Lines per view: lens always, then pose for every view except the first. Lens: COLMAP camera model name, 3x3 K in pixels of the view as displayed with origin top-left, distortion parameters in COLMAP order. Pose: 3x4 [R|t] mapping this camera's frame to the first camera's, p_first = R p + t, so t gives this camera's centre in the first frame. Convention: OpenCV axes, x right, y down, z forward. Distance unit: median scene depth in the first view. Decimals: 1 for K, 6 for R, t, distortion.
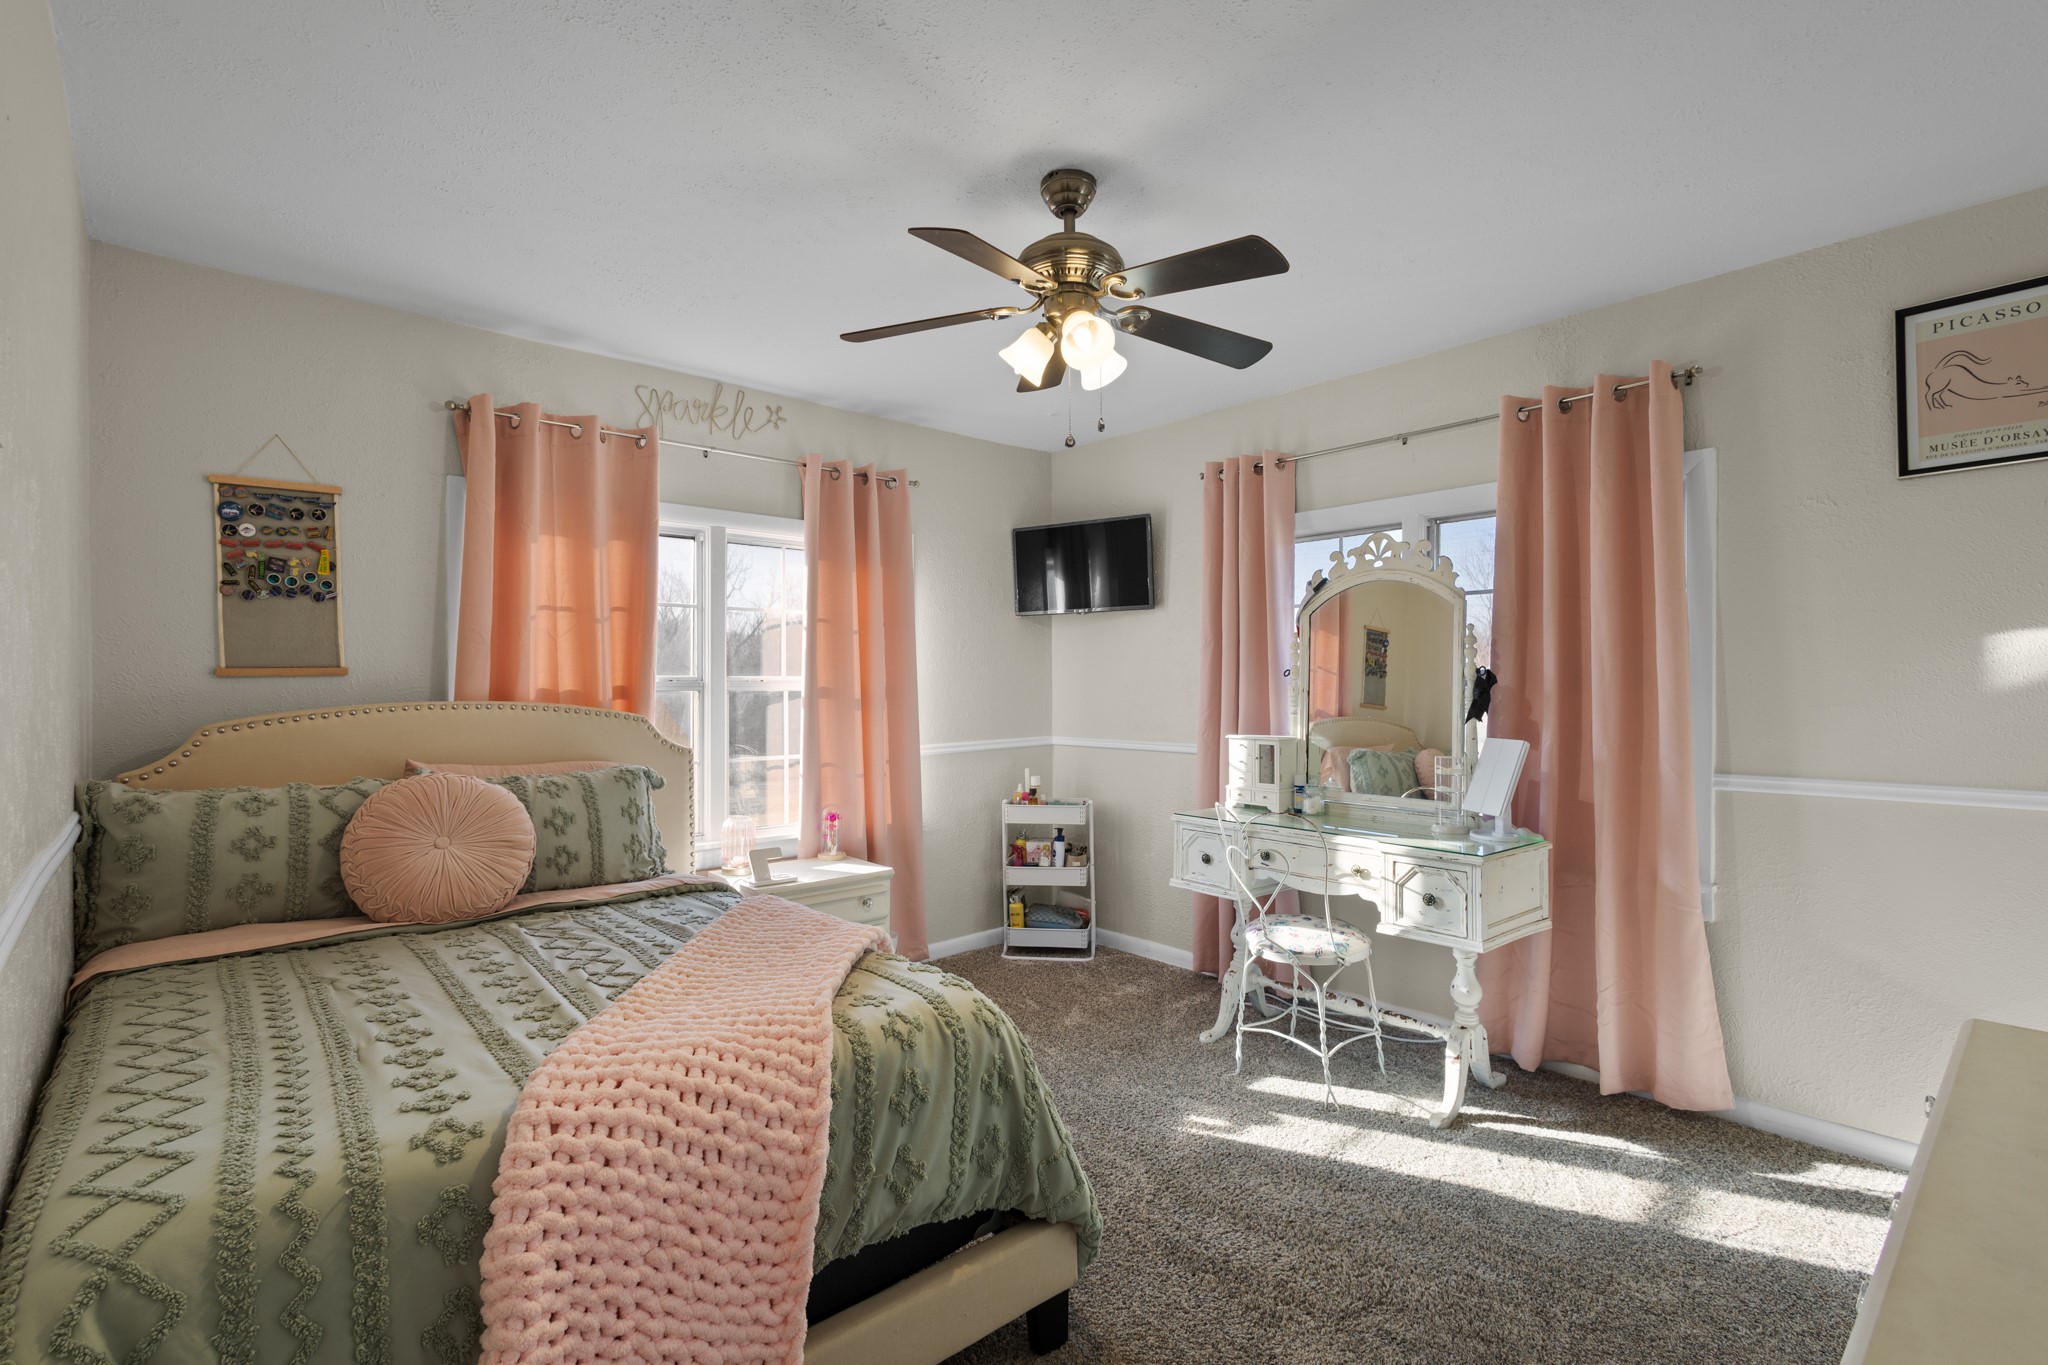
lens RADIAL K [[937.2, 0, 1023.7], [0, 937.2, 694.8], [0, 0, 1]] dist [-0.000075, -0.000103]
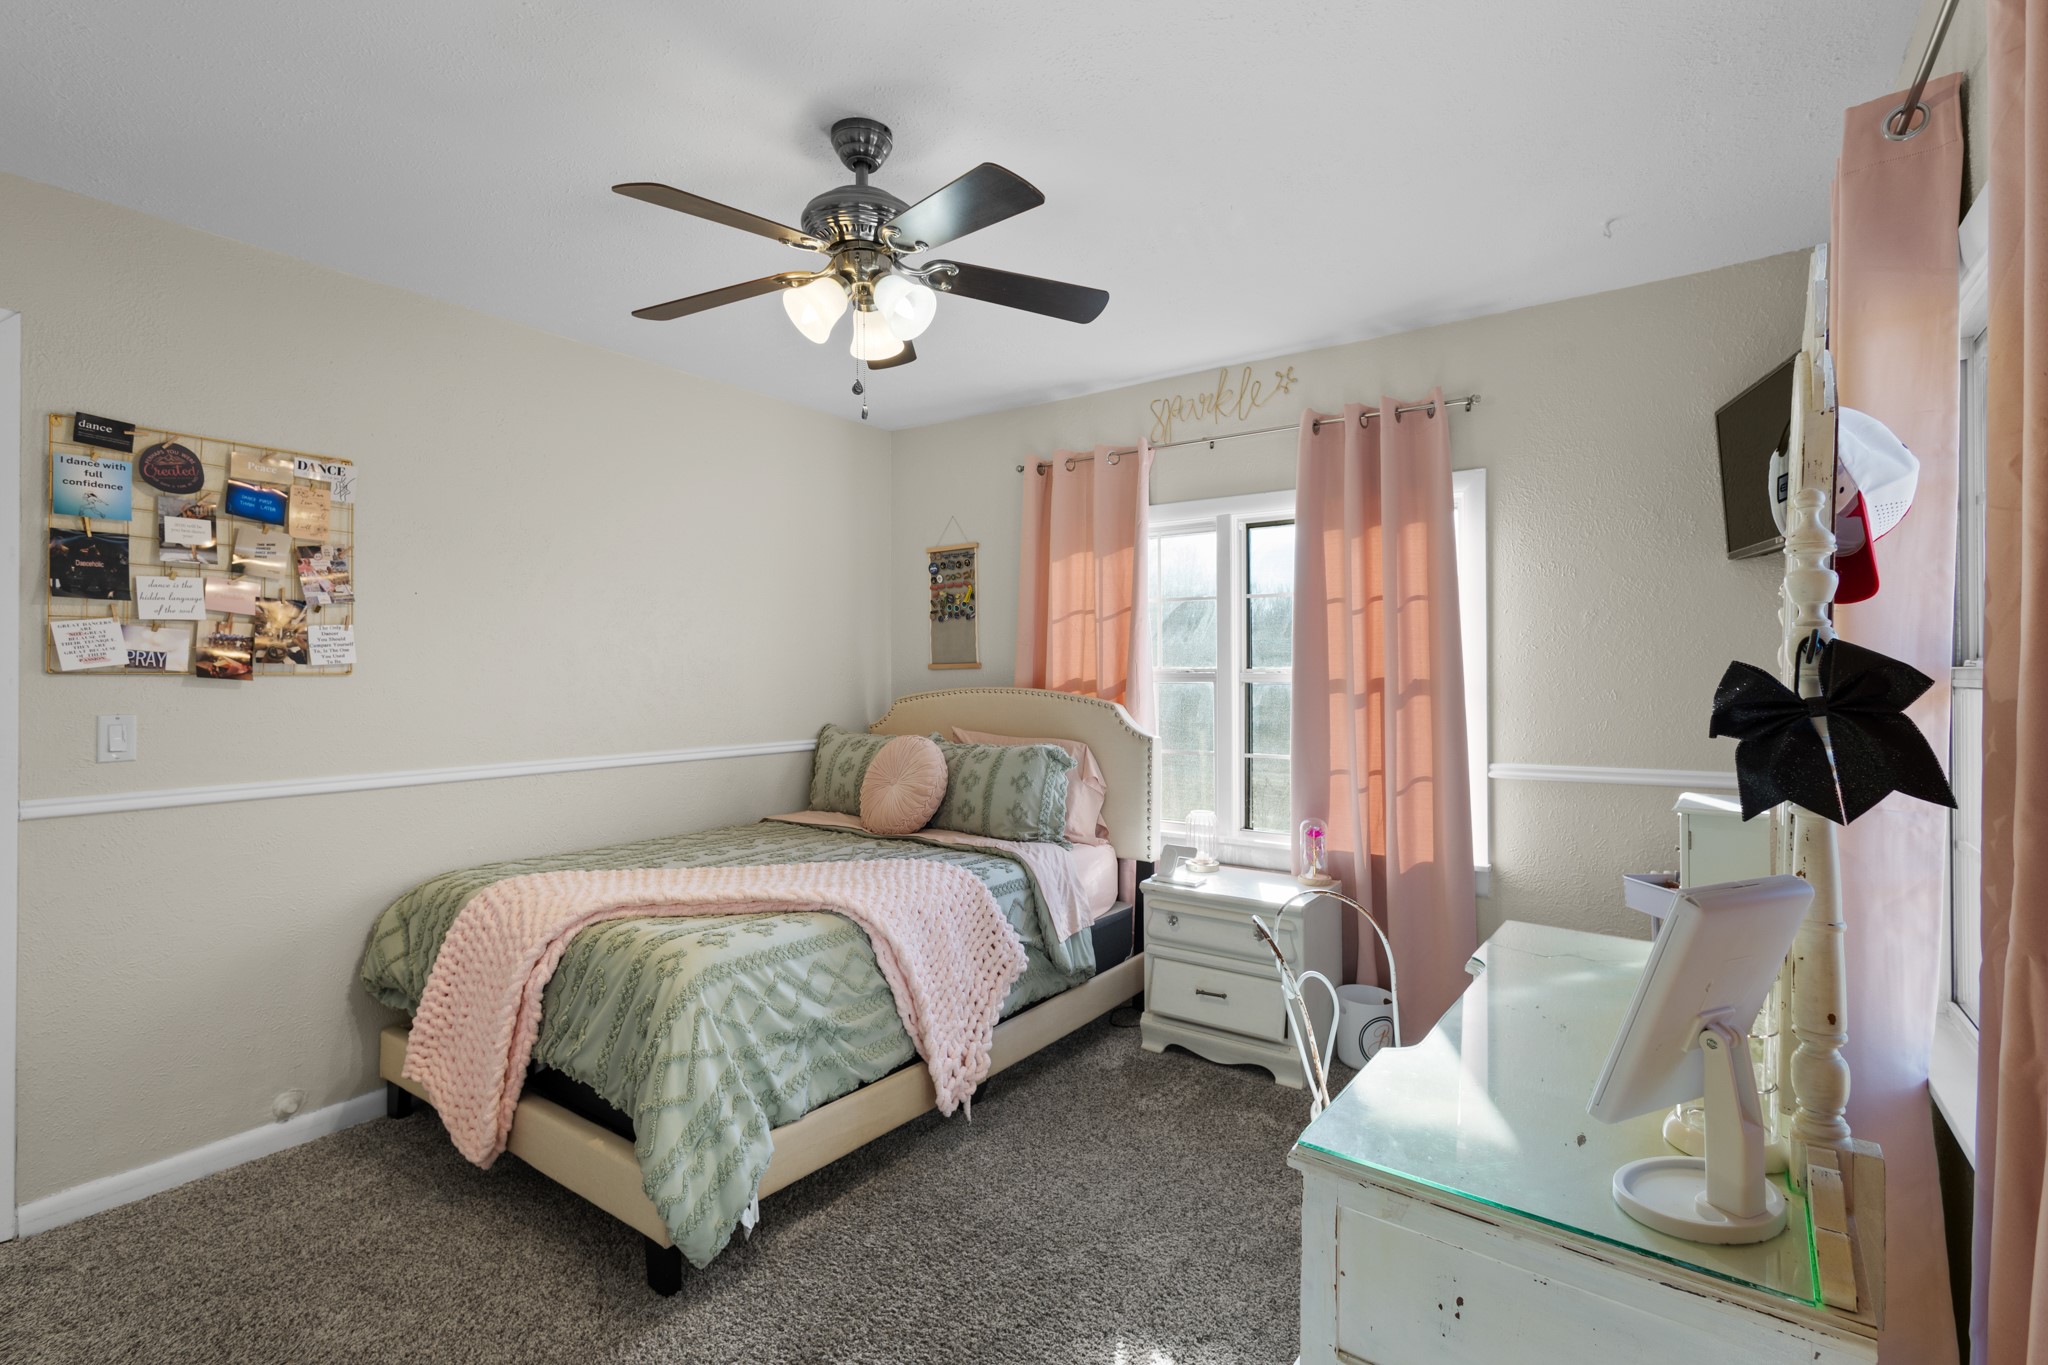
lens RADIAL K [[953.6, 0, 1024.0], [0, 953.6, 682.5], [0, 0, 1]] dist [0.004598, 0.000069]
pose [[0.219934, 0.021341, -0.975281, 0.790037], [-0.009343, 0.999761, 0.019770, -0.028962], [0.975470, 0.004764, 0.220080, 0.749088]]
